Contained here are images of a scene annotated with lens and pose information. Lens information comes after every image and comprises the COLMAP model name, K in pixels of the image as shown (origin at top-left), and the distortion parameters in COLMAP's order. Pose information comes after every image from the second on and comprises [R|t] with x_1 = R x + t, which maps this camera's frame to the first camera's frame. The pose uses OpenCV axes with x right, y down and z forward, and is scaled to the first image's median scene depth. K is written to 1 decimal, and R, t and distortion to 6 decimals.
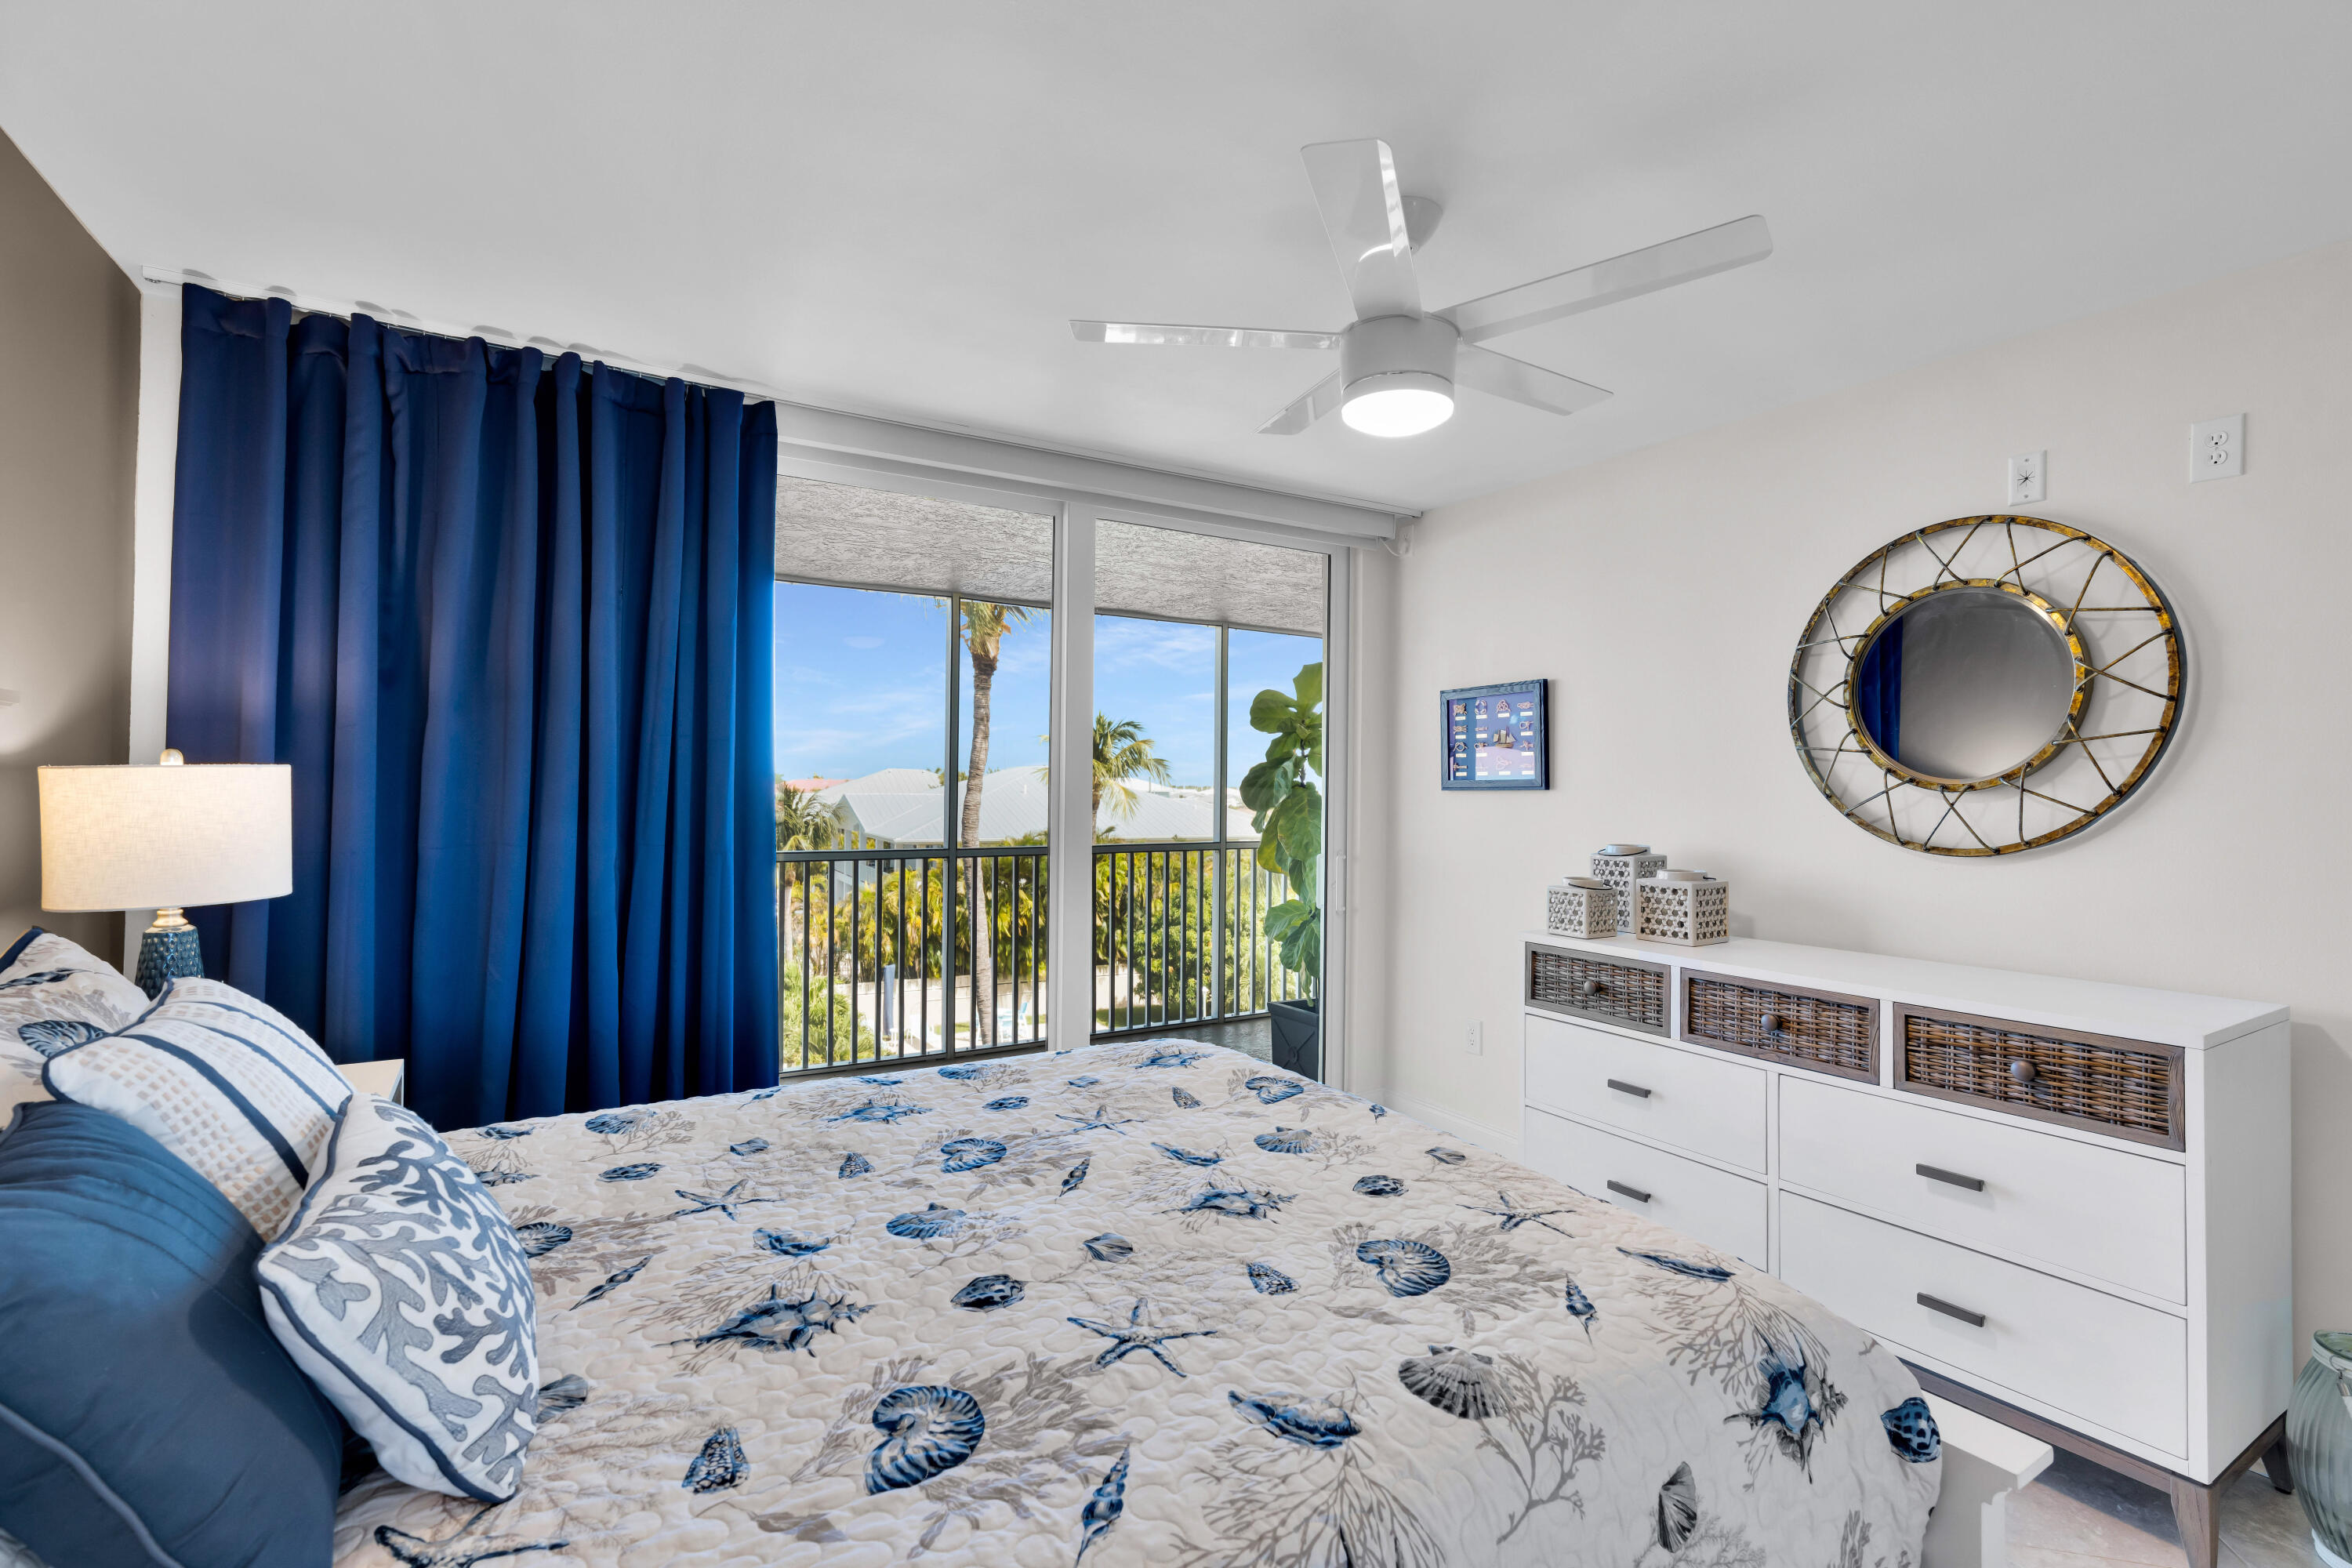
lens RADIAL K [[1048.7, 0, 1176.5], [0, 1048.7, 794.2], [0, 0, 1]] dist [-0.000530, 0.000241]
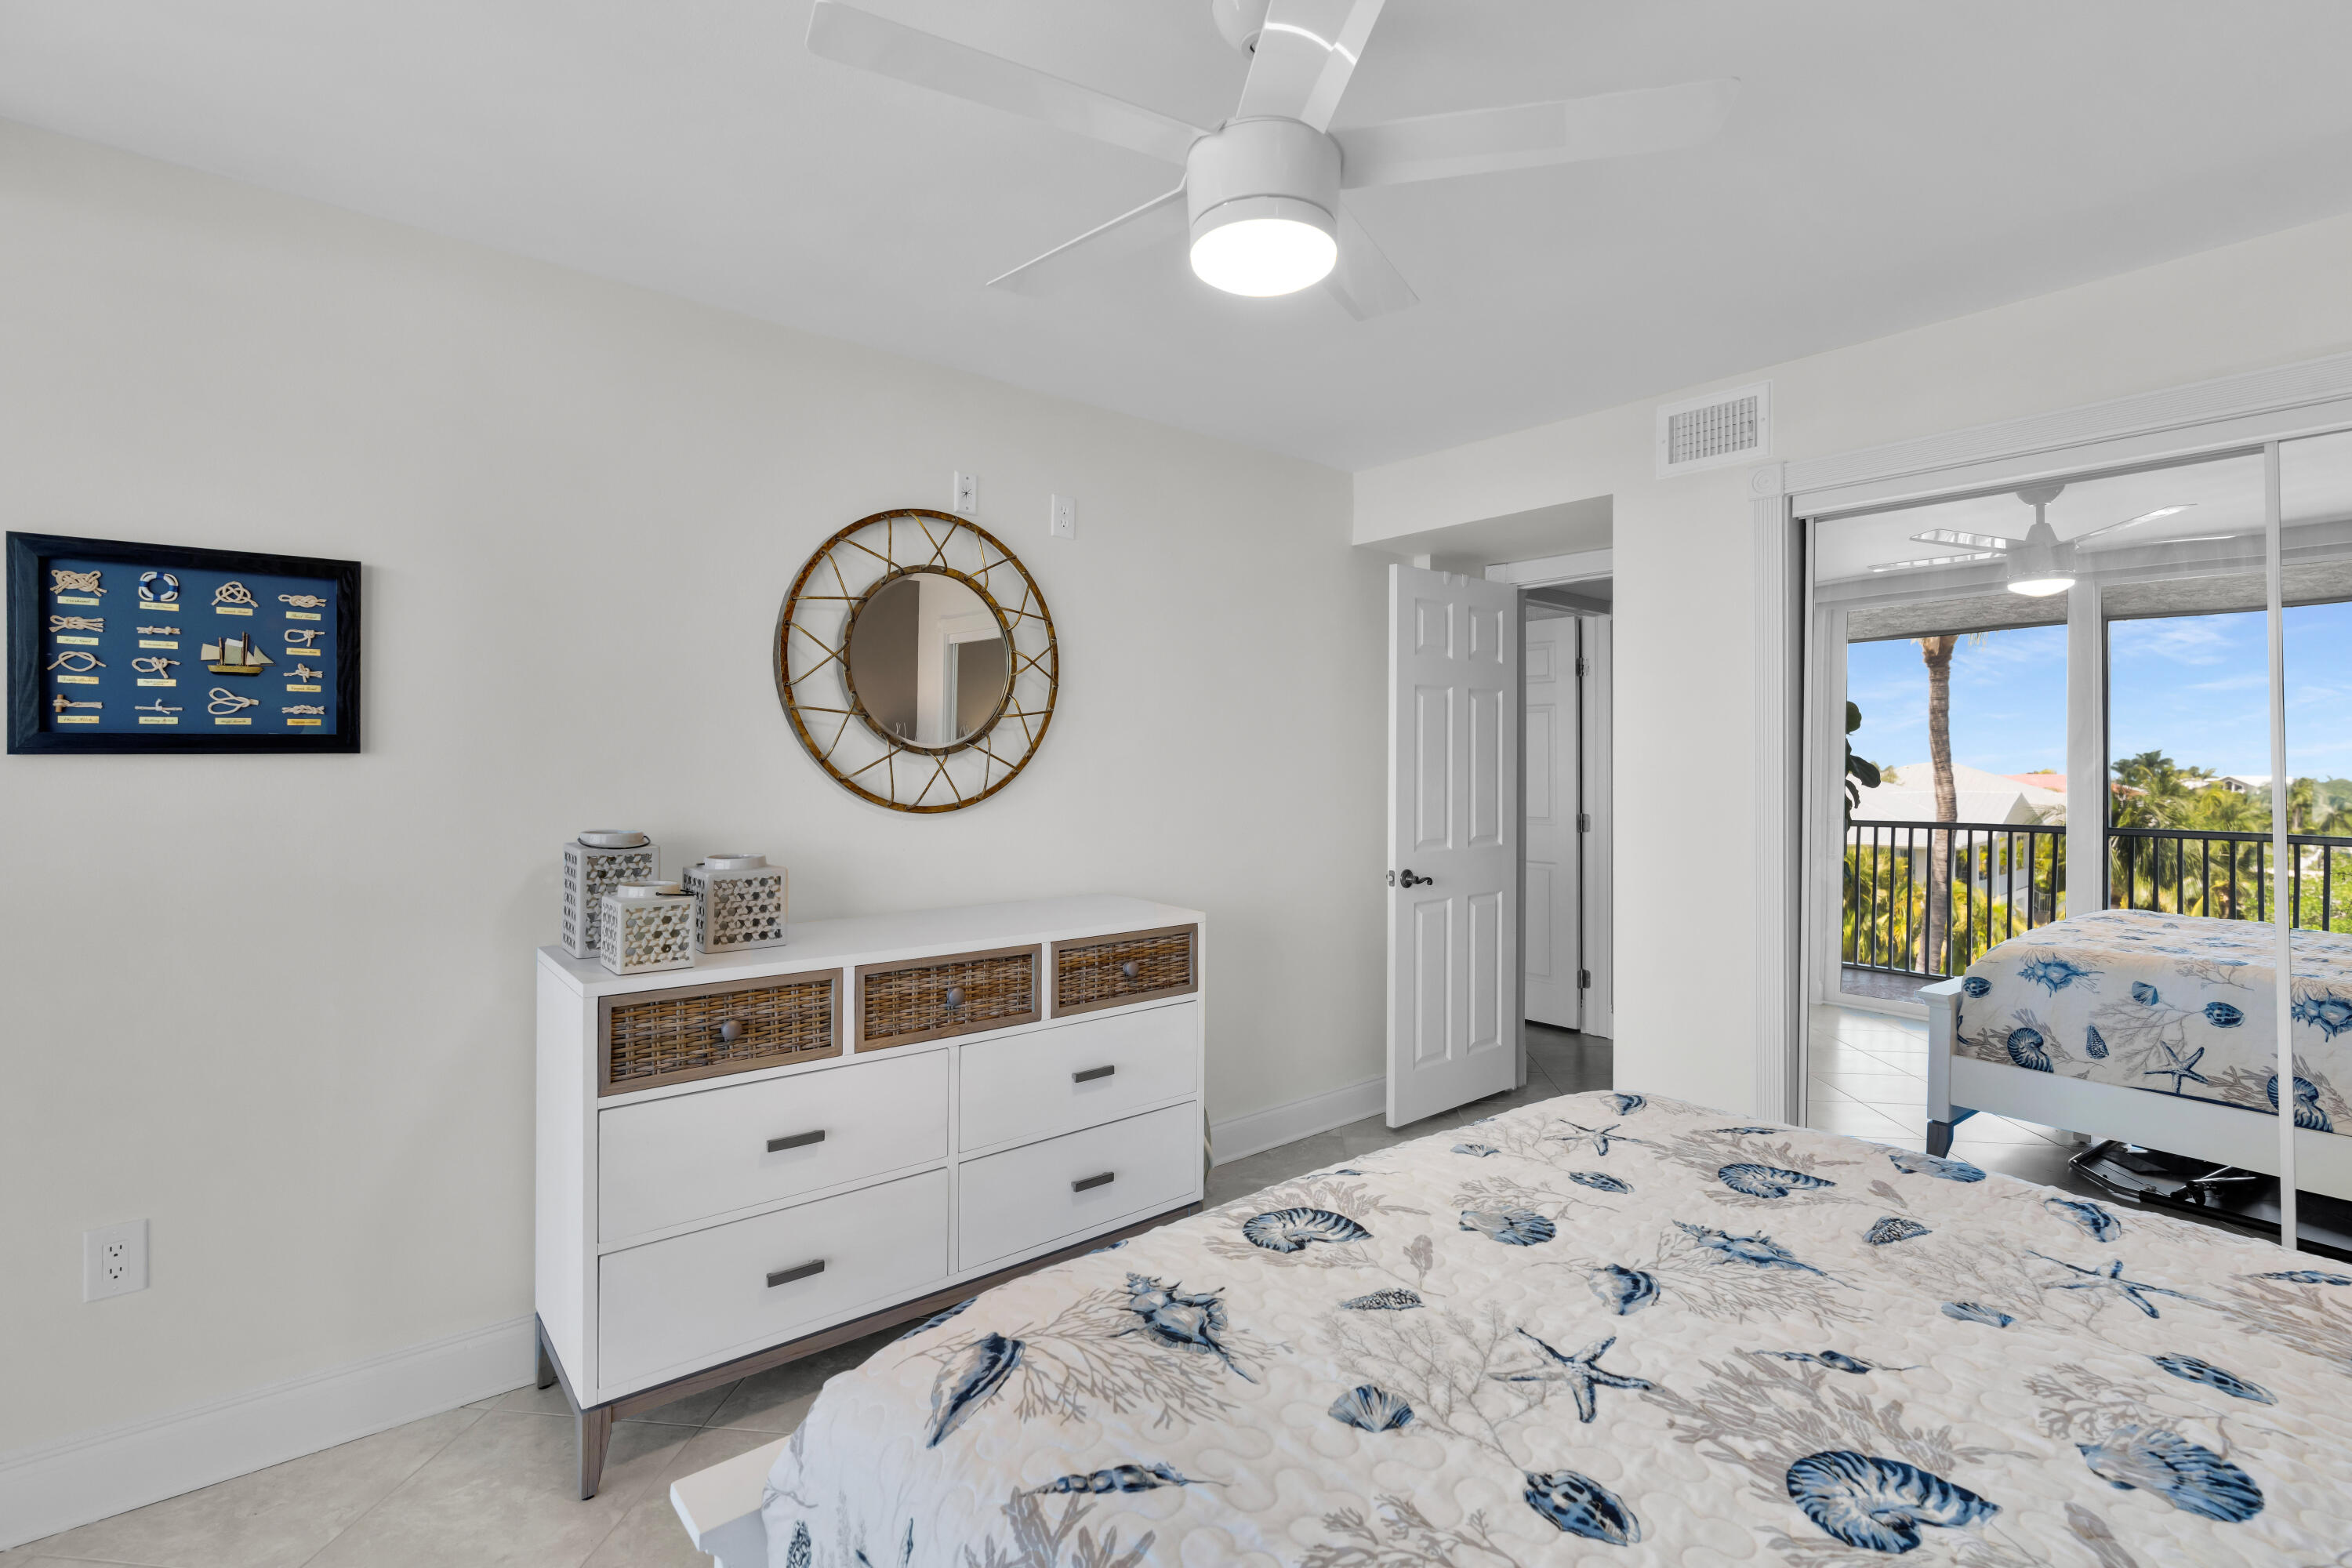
lens RADIAL K [[1077.2, 0, 1171.5], [0, 1077.2, 775.3], [0, 0, 1]] dist [-0.013720, 0.004601]
pose [[-0.142856, -0.021875, 0.989502, -0.423097], [0.000798, 0.999753, 0.022217, -0.005904], [-0.989743, 0.003963, -0.142803, 0.926928]]
